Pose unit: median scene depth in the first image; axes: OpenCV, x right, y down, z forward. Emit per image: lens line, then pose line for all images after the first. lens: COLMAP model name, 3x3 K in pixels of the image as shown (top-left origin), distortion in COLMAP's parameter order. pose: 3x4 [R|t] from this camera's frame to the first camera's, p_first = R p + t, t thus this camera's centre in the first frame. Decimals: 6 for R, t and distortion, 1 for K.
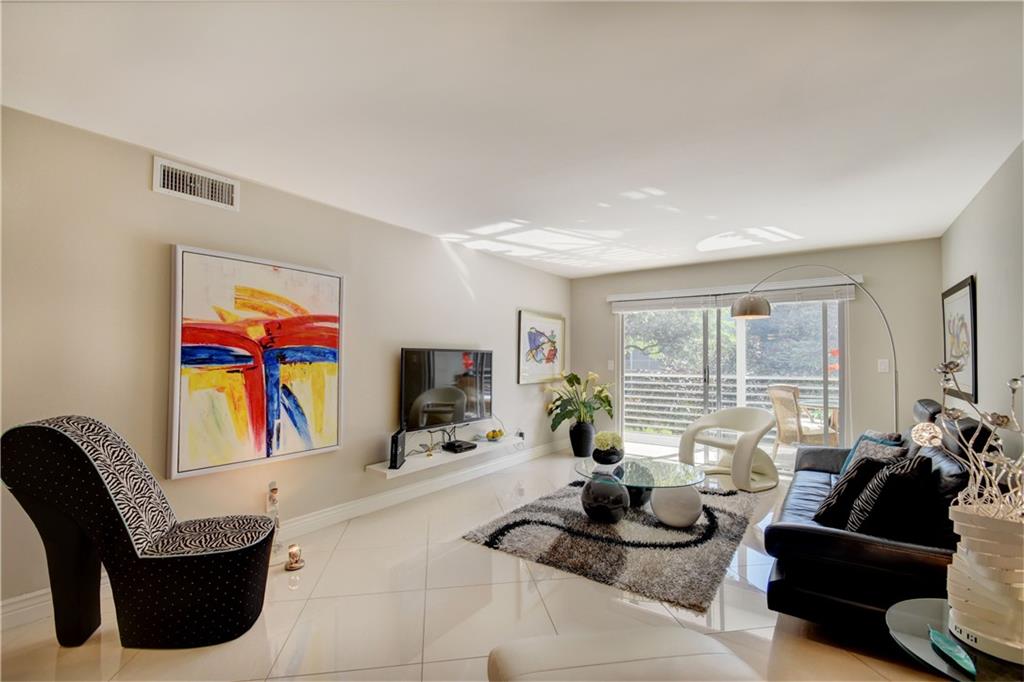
lens RADIAL K [[416.2, 0, 512.0], [0, 416.2, 341.0], [0, 0, 1]] dist [0.002796, 0.000065]
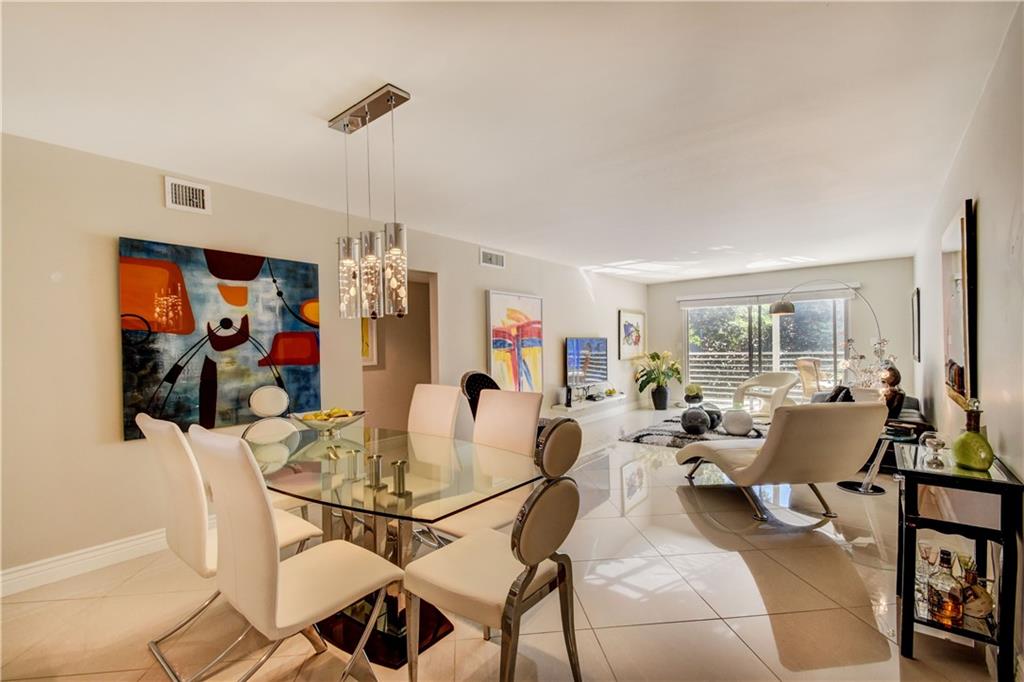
lens RADIAL K [[416.2, 0, 512.0], [0, 416.2, 341.0], [0, 0, 1]] dist [0.002796, 0.000065]
pose [[0.997910, -0.017597, -0.062180, -0.303474], [0.019931, 0.999112, 0.037119, -0.029224], [0.061472, -0.038281, 0.997374, -0.553065]]
